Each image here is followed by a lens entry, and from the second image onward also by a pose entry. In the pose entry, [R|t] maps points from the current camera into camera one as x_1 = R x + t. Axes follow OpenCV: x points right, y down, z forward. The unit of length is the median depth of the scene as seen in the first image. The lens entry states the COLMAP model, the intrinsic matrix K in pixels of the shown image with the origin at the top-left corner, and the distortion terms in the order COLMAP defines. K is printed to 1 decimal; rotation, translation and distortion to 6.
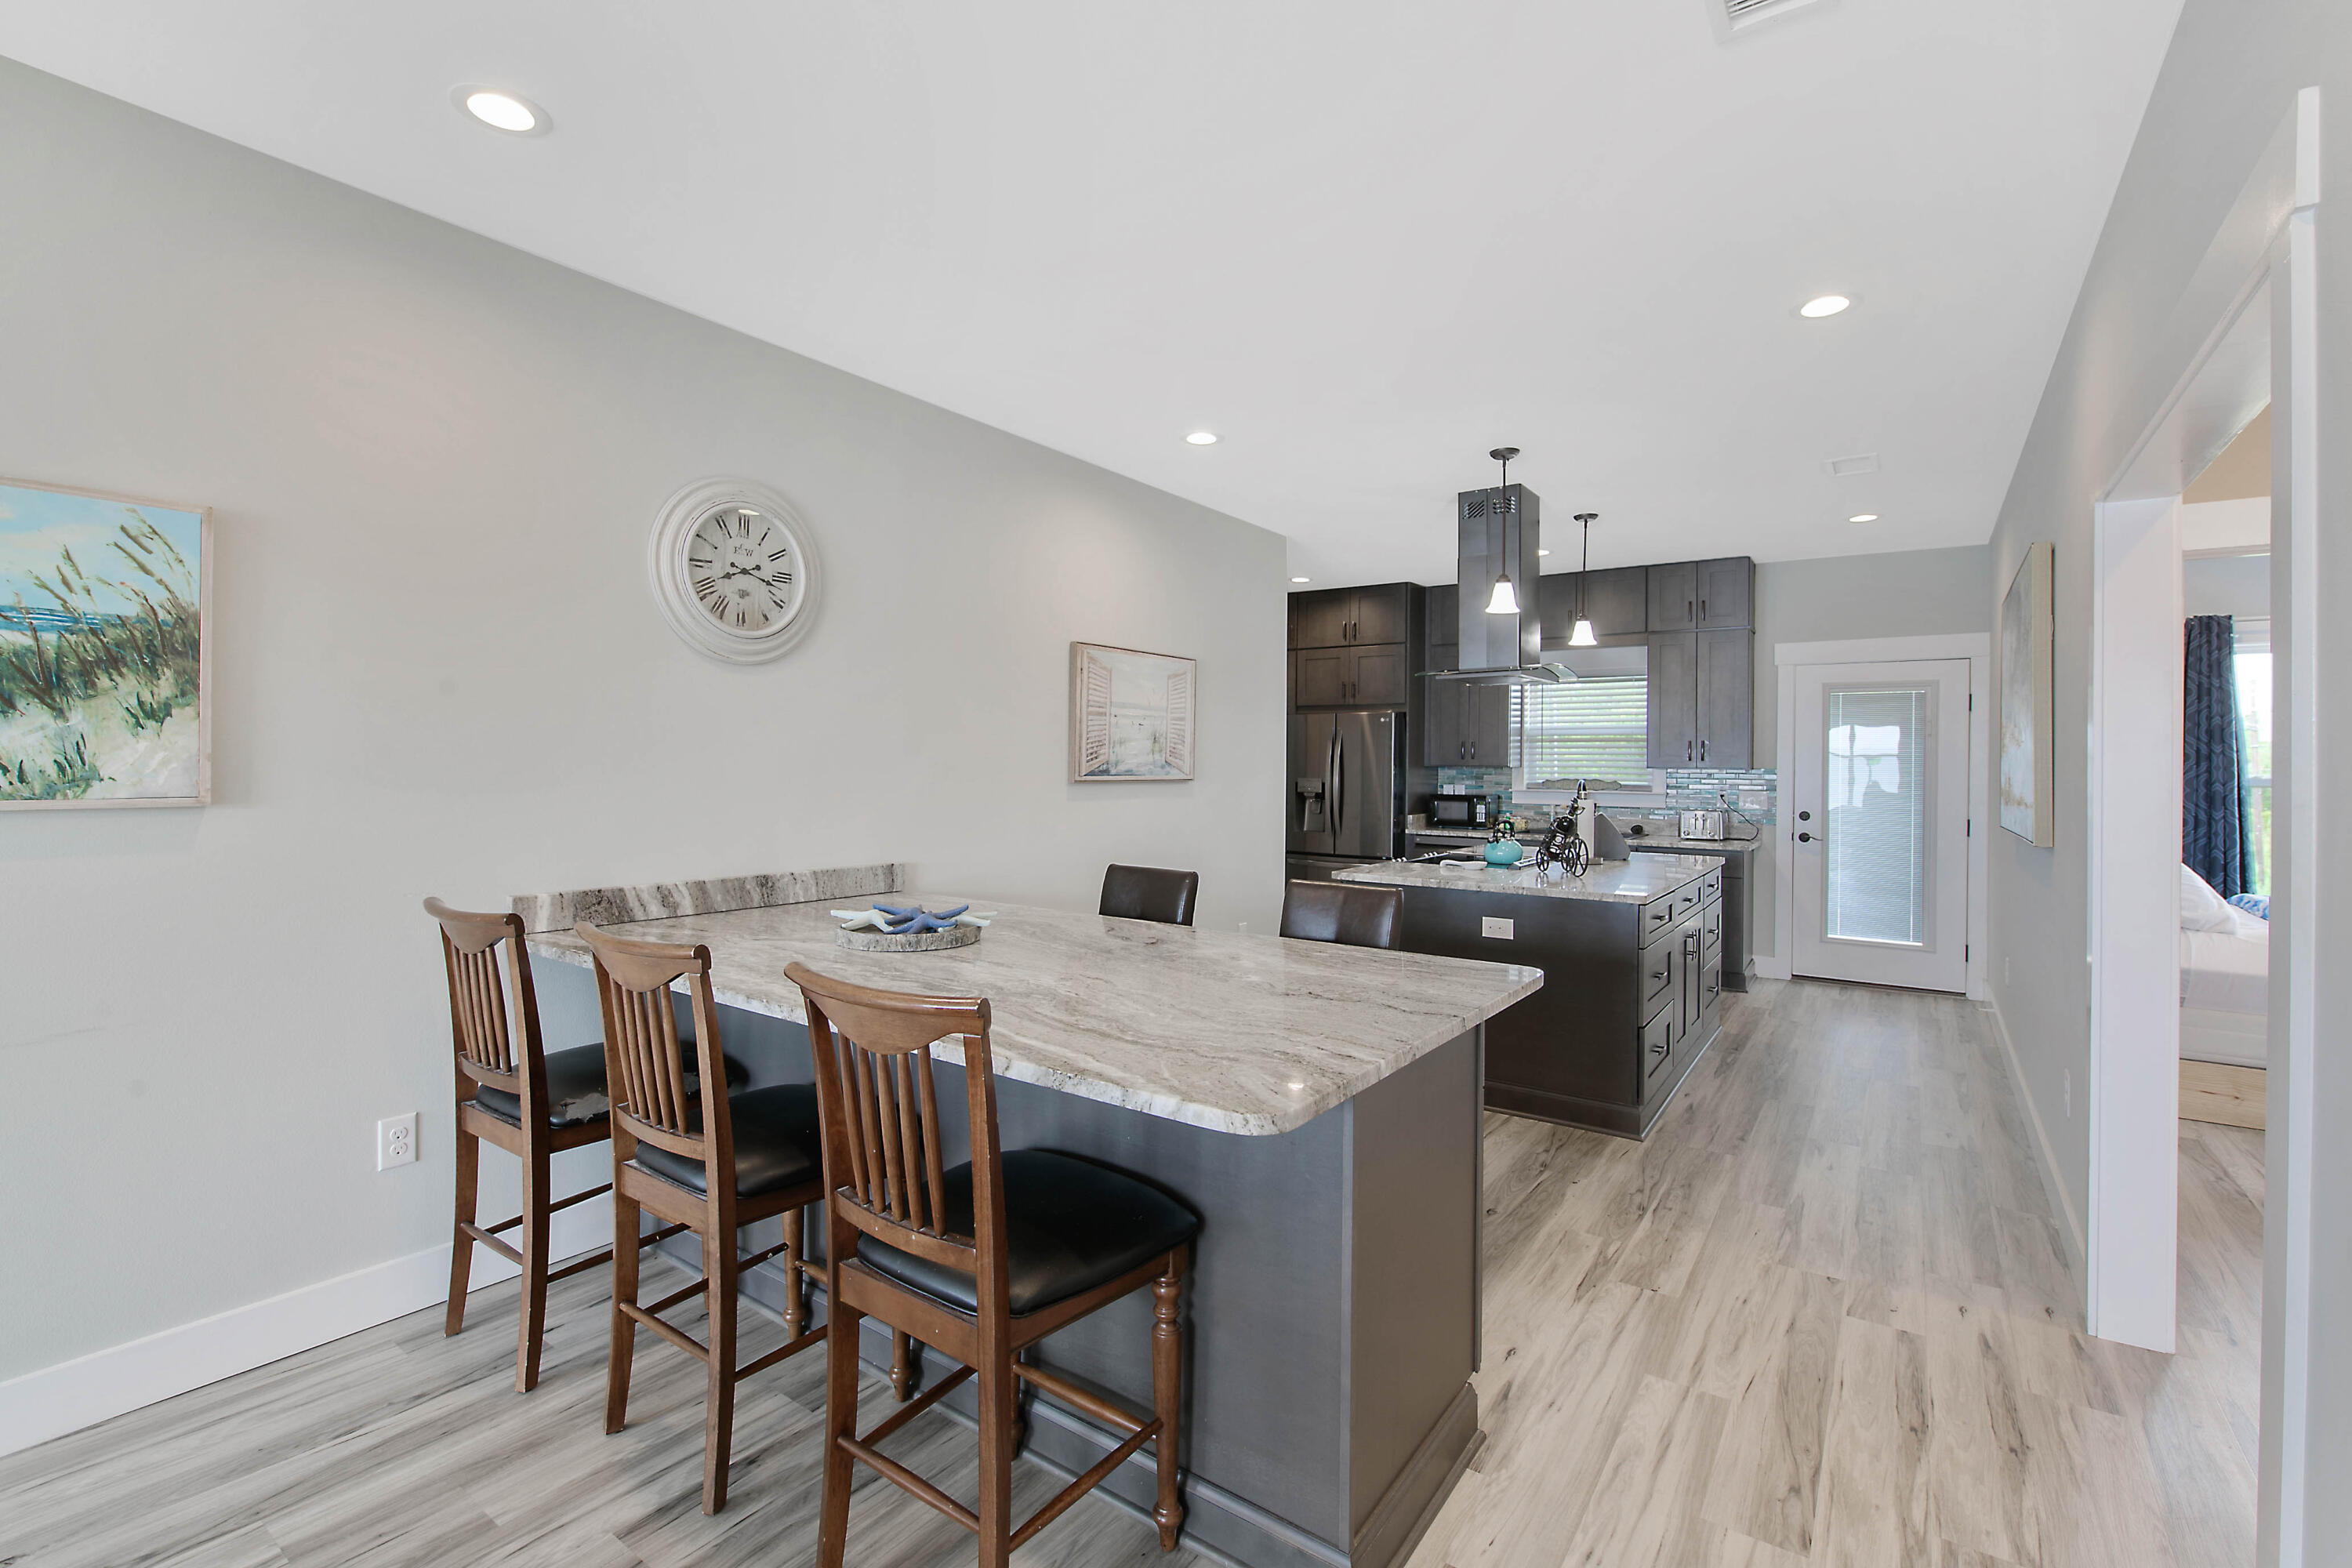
lens RADIAL K [[1033.8, 0, 1177.4], [0, 1033.8, 761.5], [0, 0, 1]] dist [-0.001048, -0.000369]
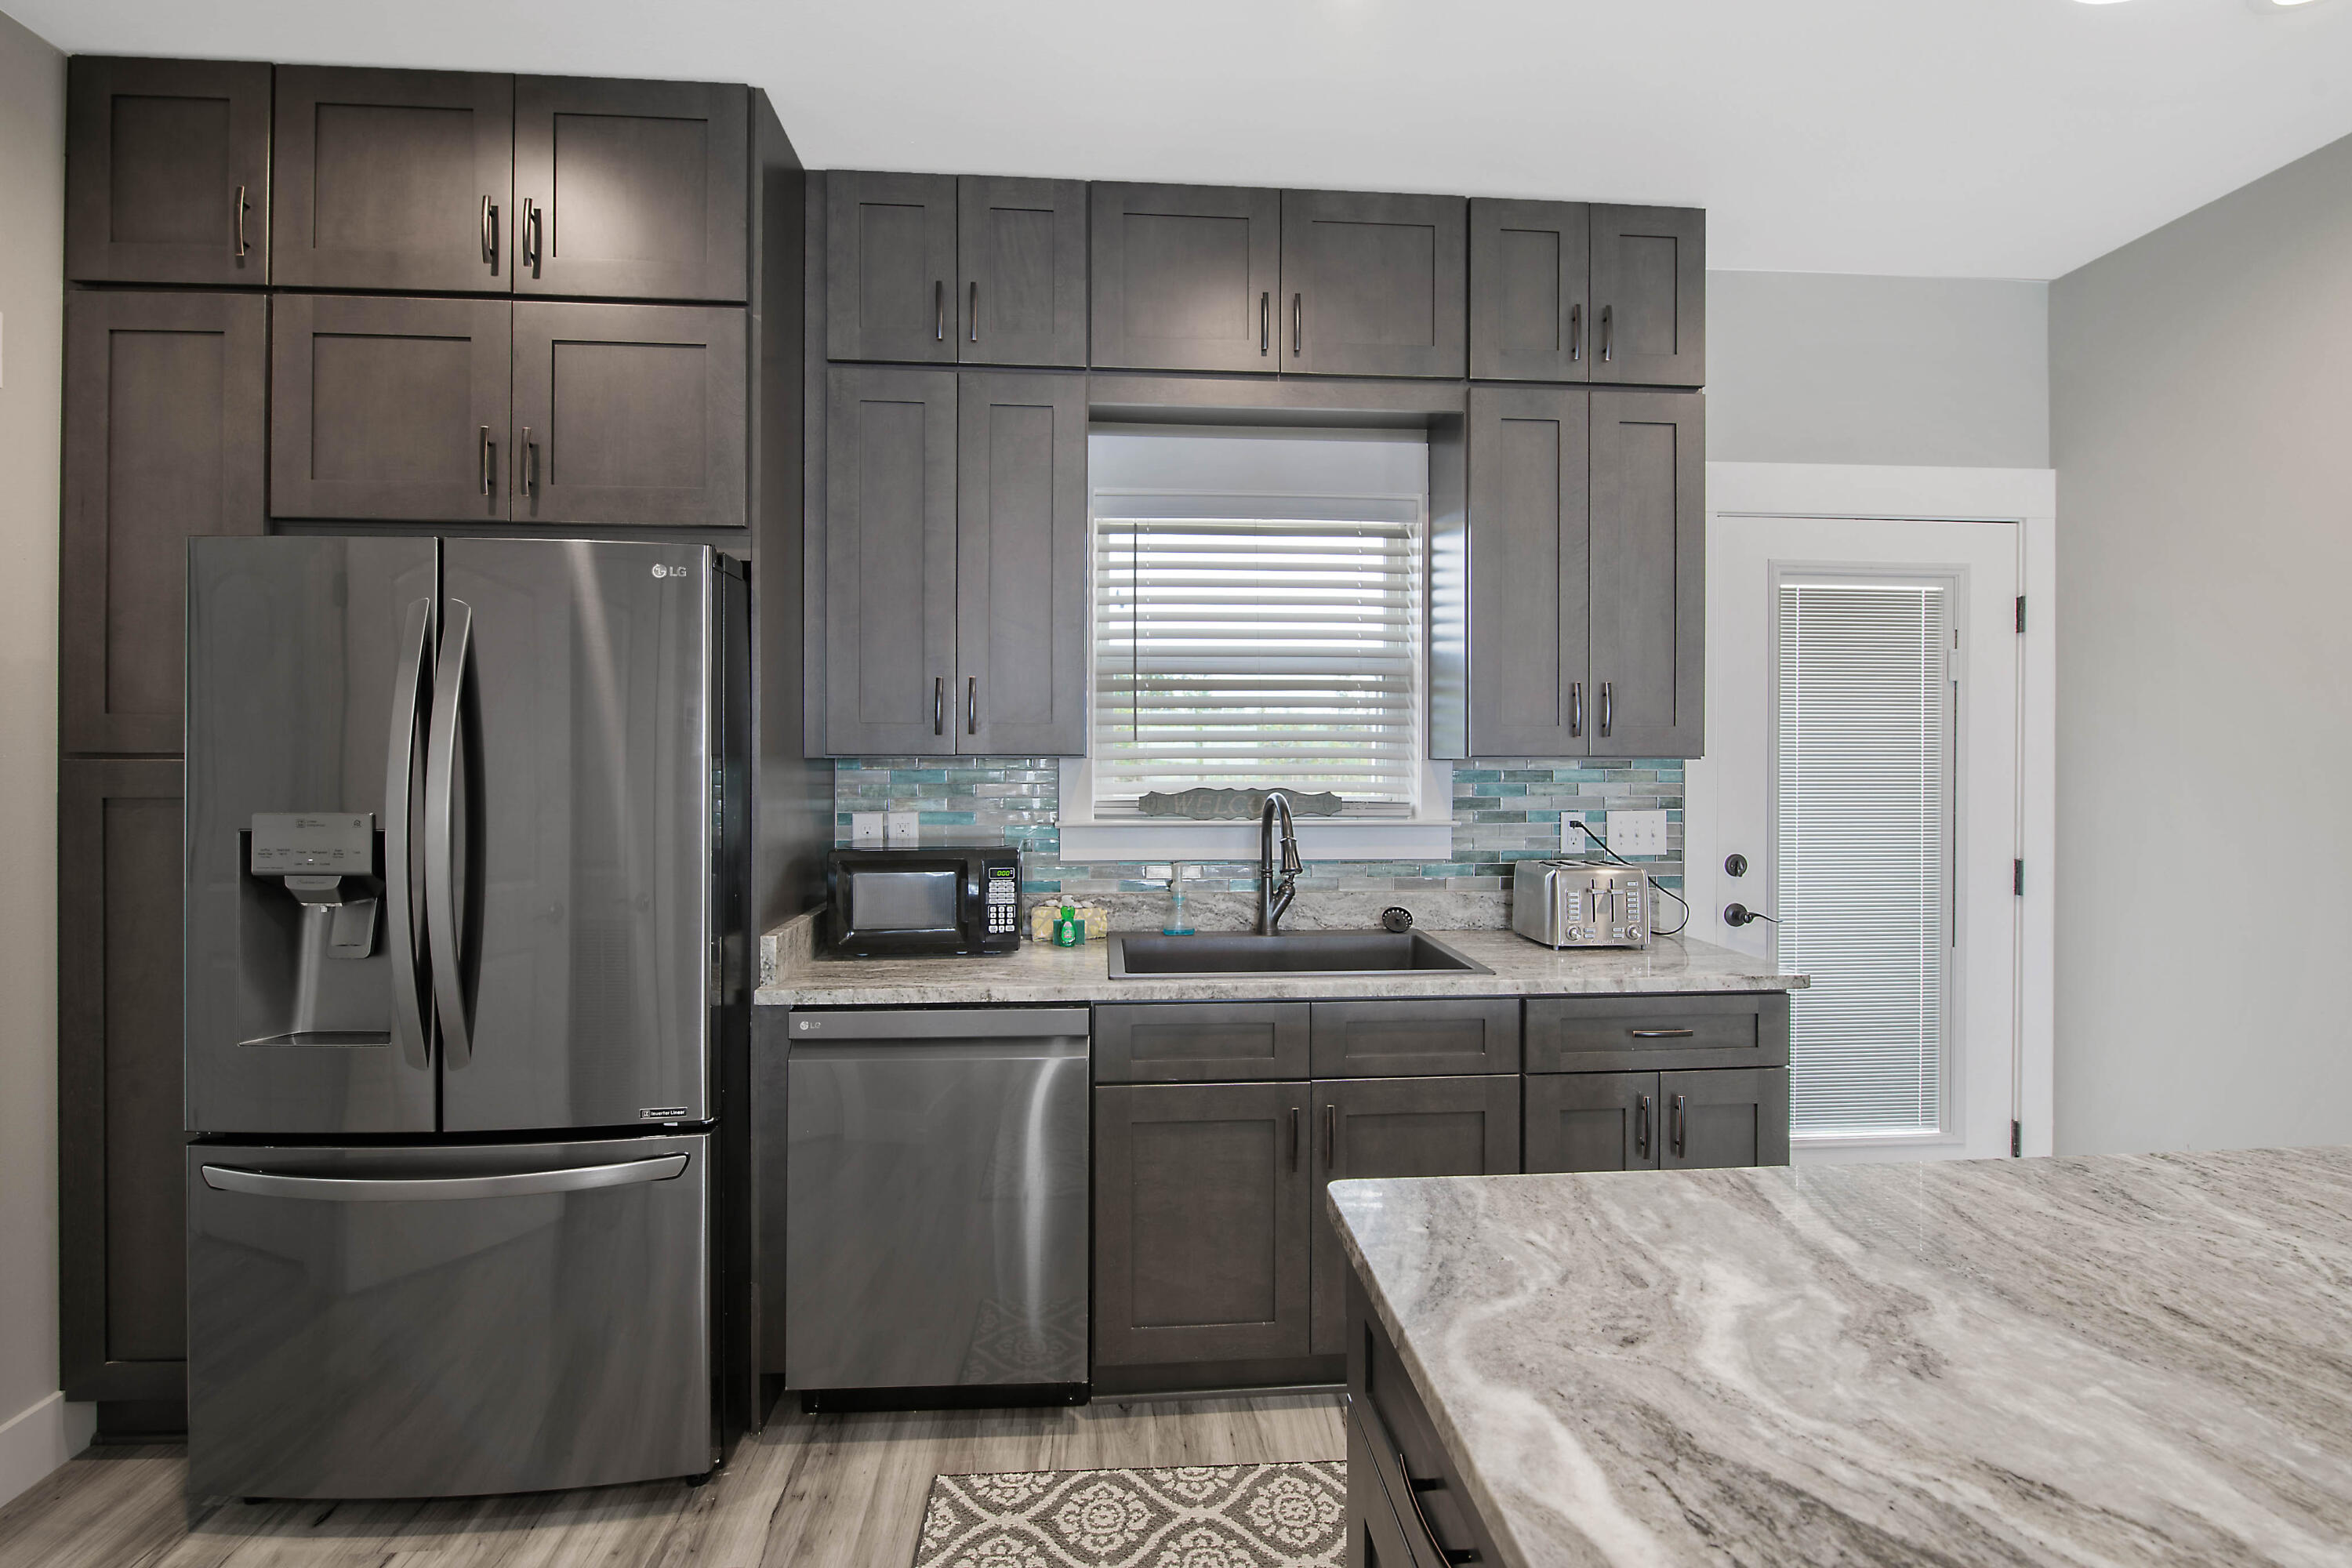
lens RADIAL K [[1033.8, 0, 1177.4], [0, 1033.8, 761.5], [0, 0, 1]] dist [-0.001048, -0.000369]
pose [[0.764320, -0.009233, 0.644771, 0.149323], [0.004106, 0.999947, 0.009452, 0.003873], [-0.644824, -0.004577, 0.764317, 0.823236]]
